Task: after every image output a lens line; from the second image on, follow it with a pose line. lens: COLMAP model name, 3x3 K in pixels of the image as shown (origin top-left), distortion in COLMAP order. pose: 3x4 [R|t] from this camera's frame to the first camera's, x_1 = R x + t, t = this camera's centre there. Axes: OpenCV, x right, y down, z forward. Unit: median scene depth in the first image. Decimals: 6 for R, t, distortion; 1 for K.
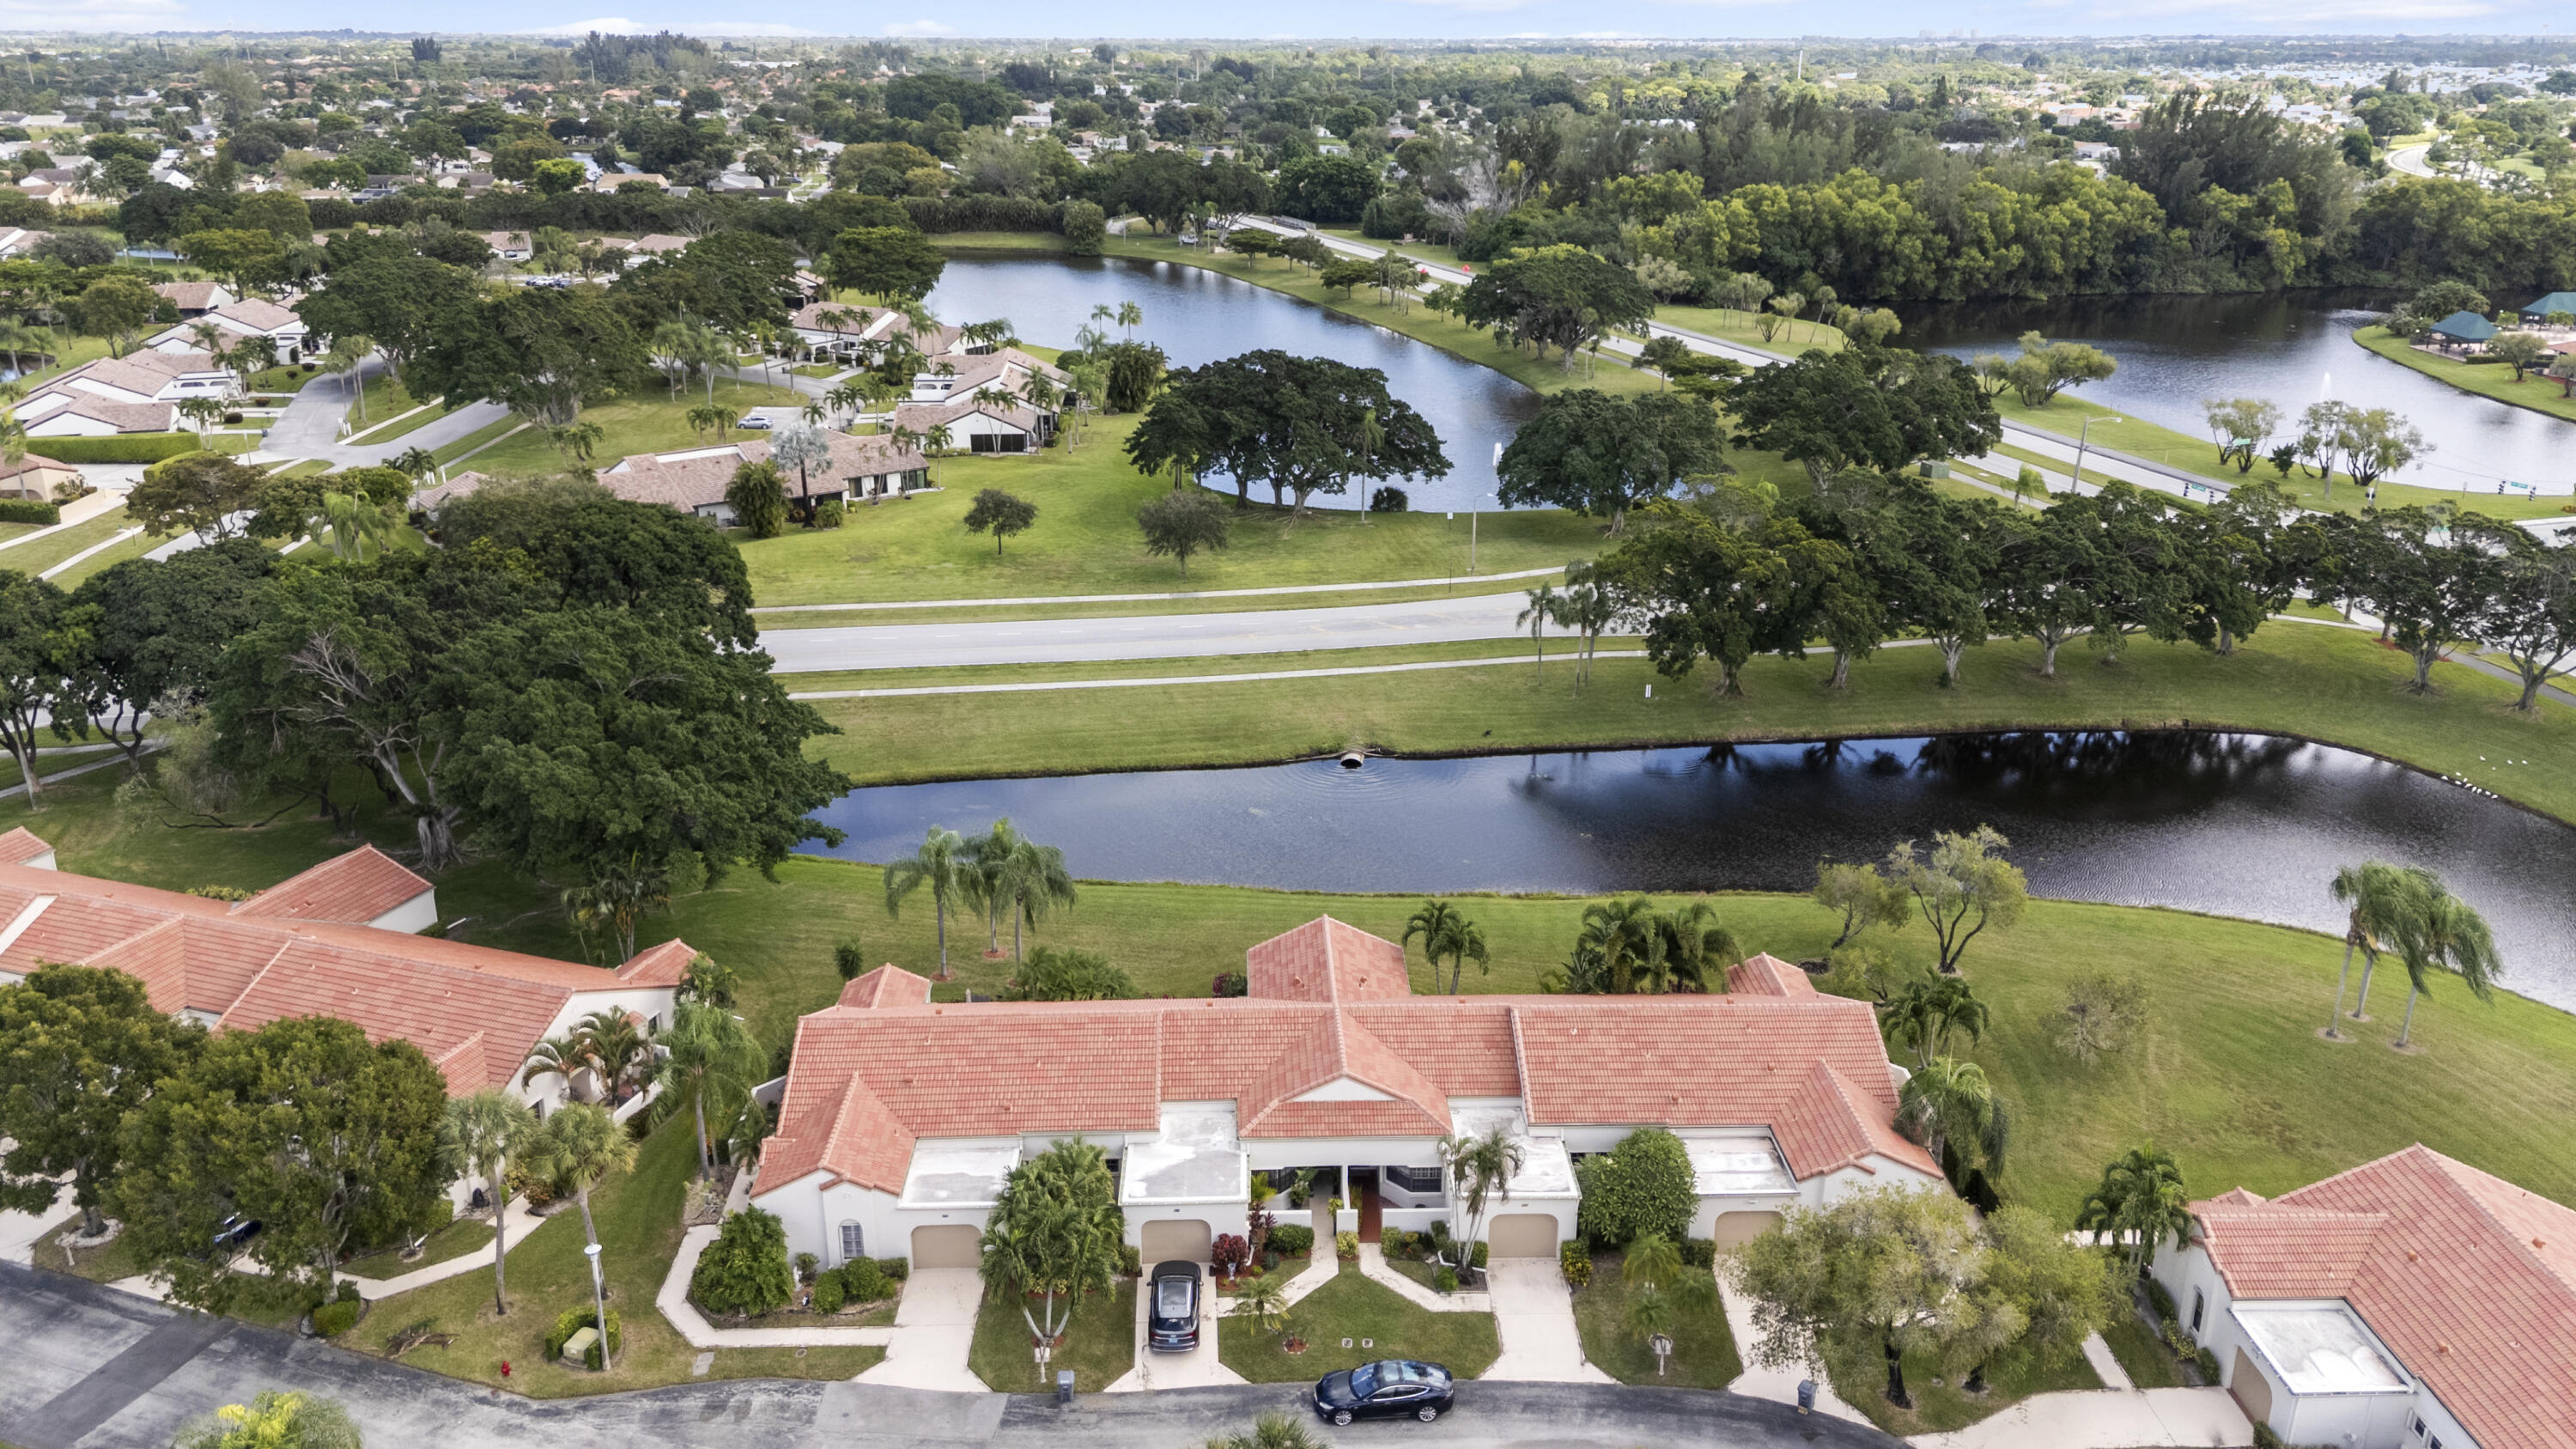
lens RADIAL K [[1818.6, 0, 1290.7], [0, 1818.6, 730.2], [0, 0, 1]] dist [0.042877, -0.006194]
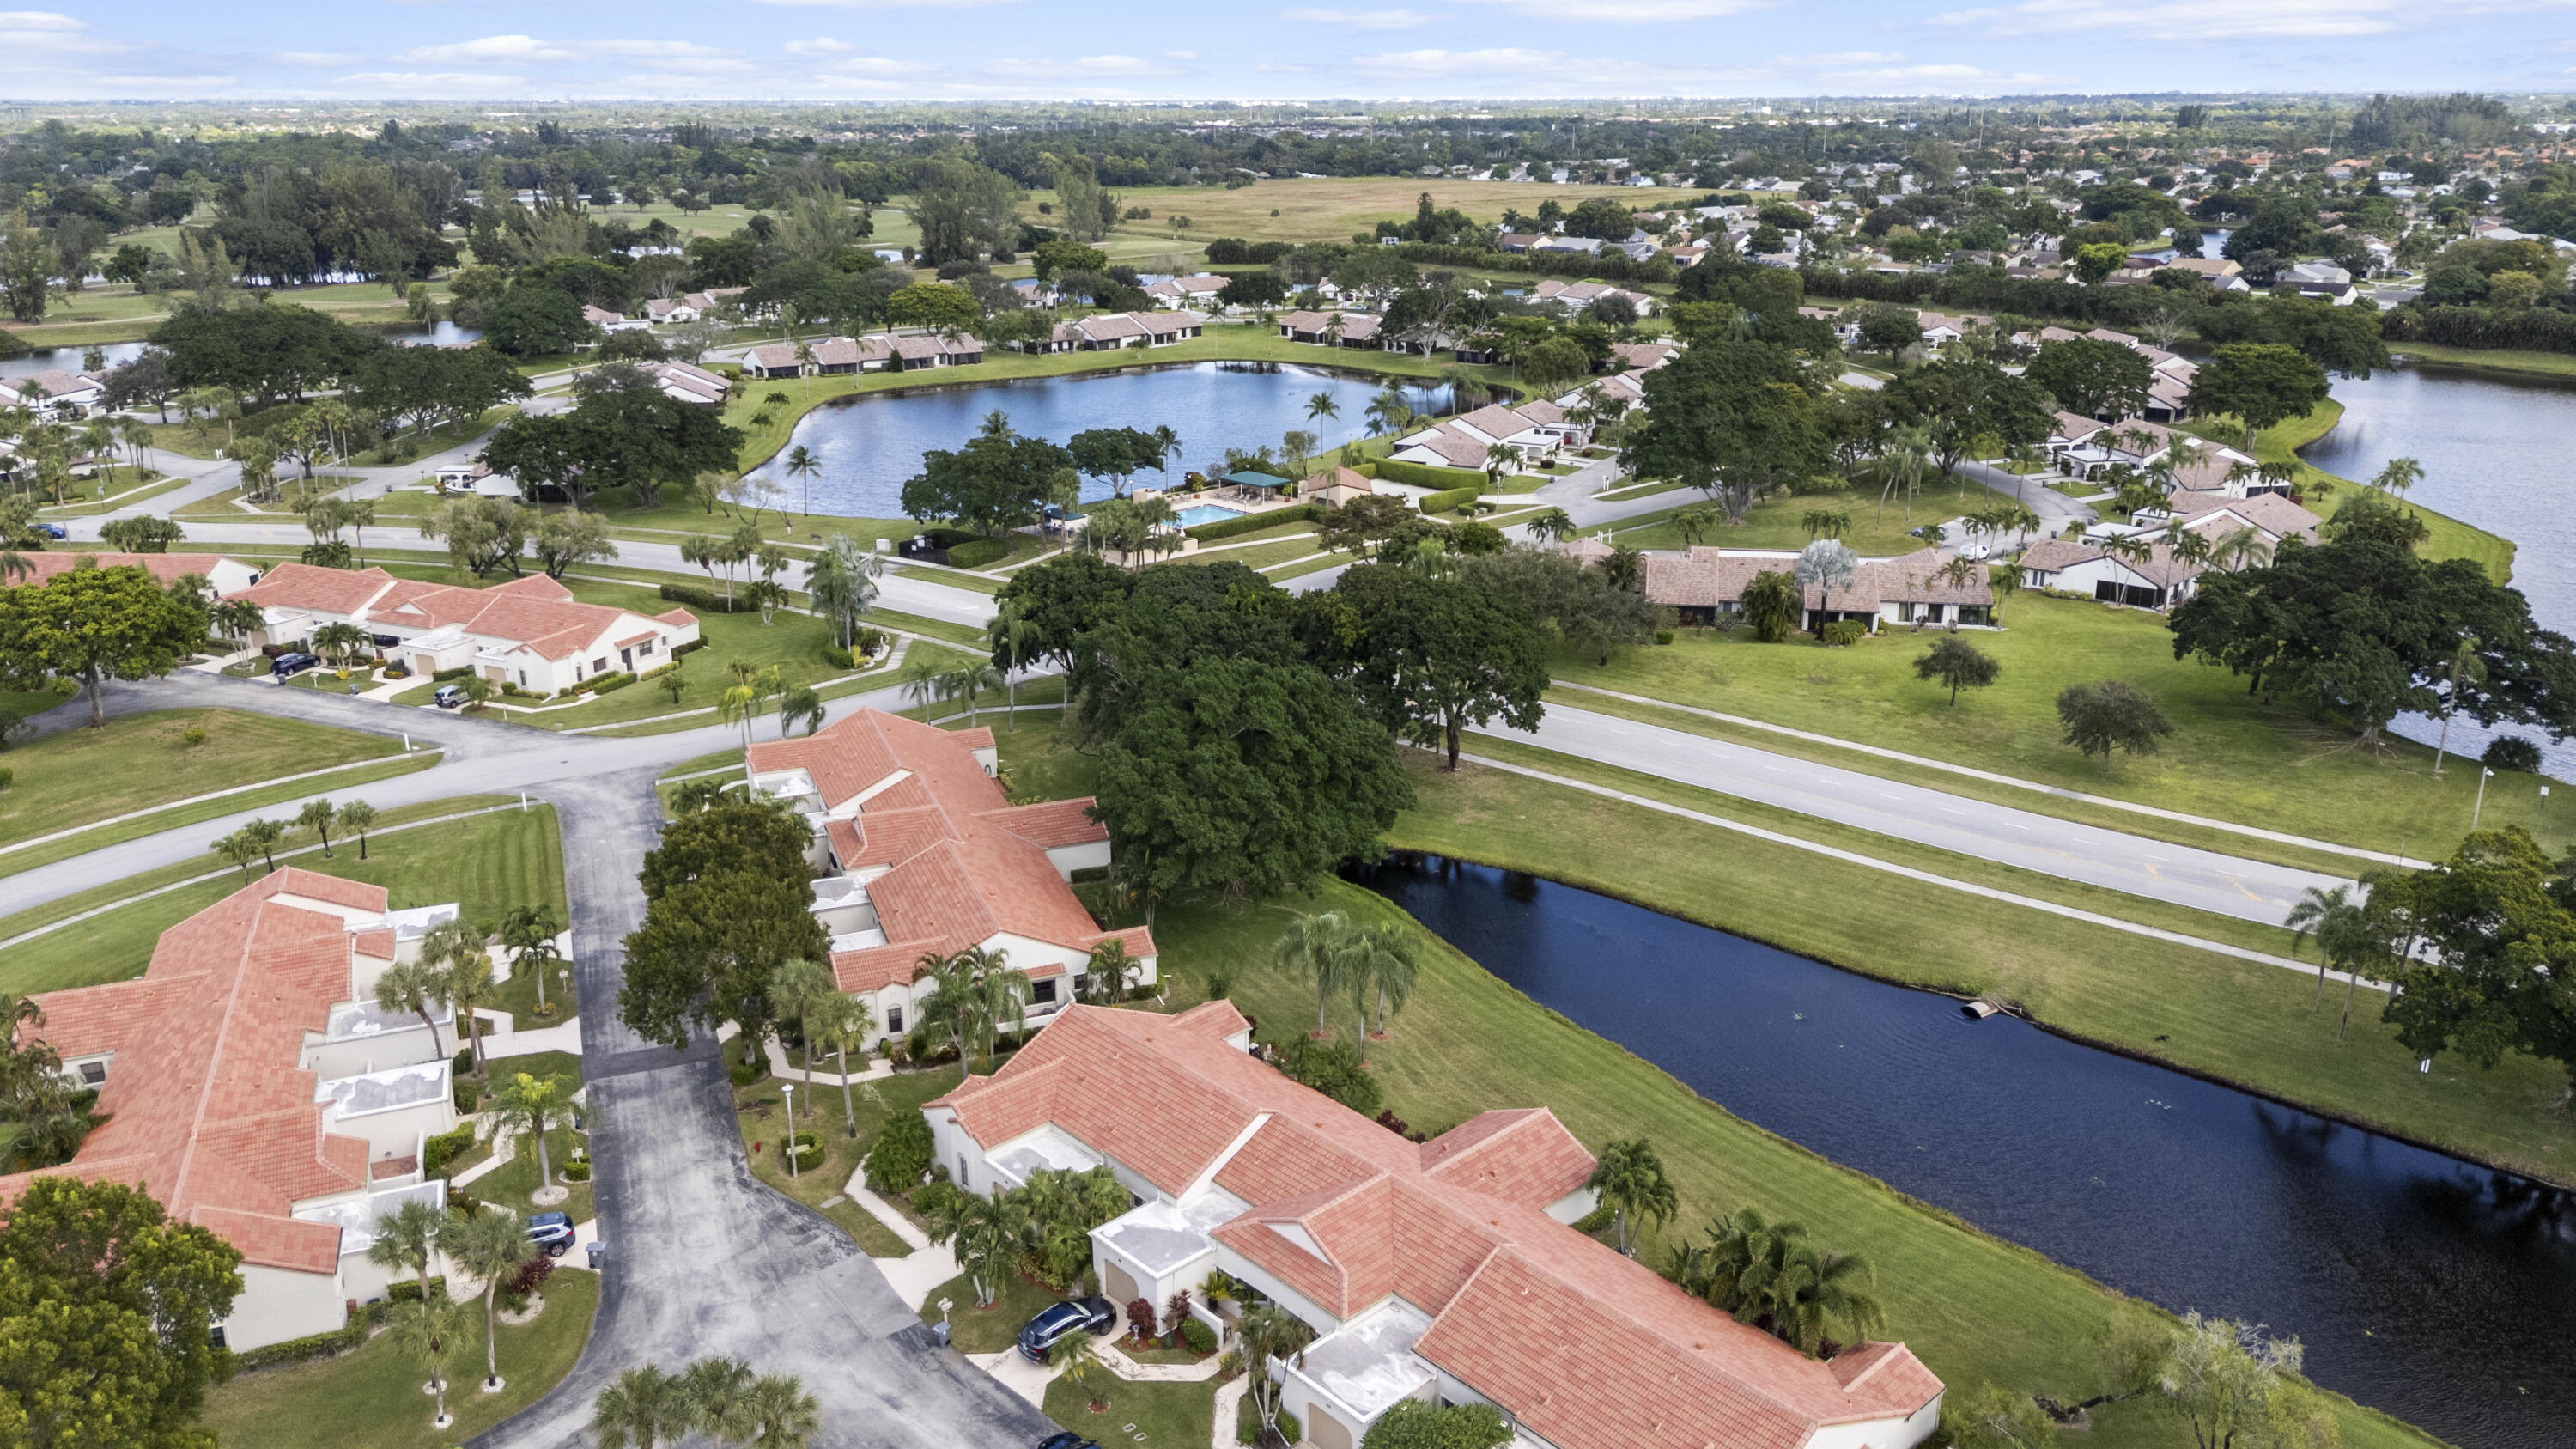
lens RADIAL K [[1818.6, 0, 1290.6], [0, 1818.6, 719.9], [0, 0, 1]] dist [0.042877, -0.006194]
pose [[0.673290, 0.230928, -0.702391, 0.345593], [-0.258473, 0.963549, 0.069027, -0.080982], [0.692729, 0.135074, 0.708436, 0.097636]]
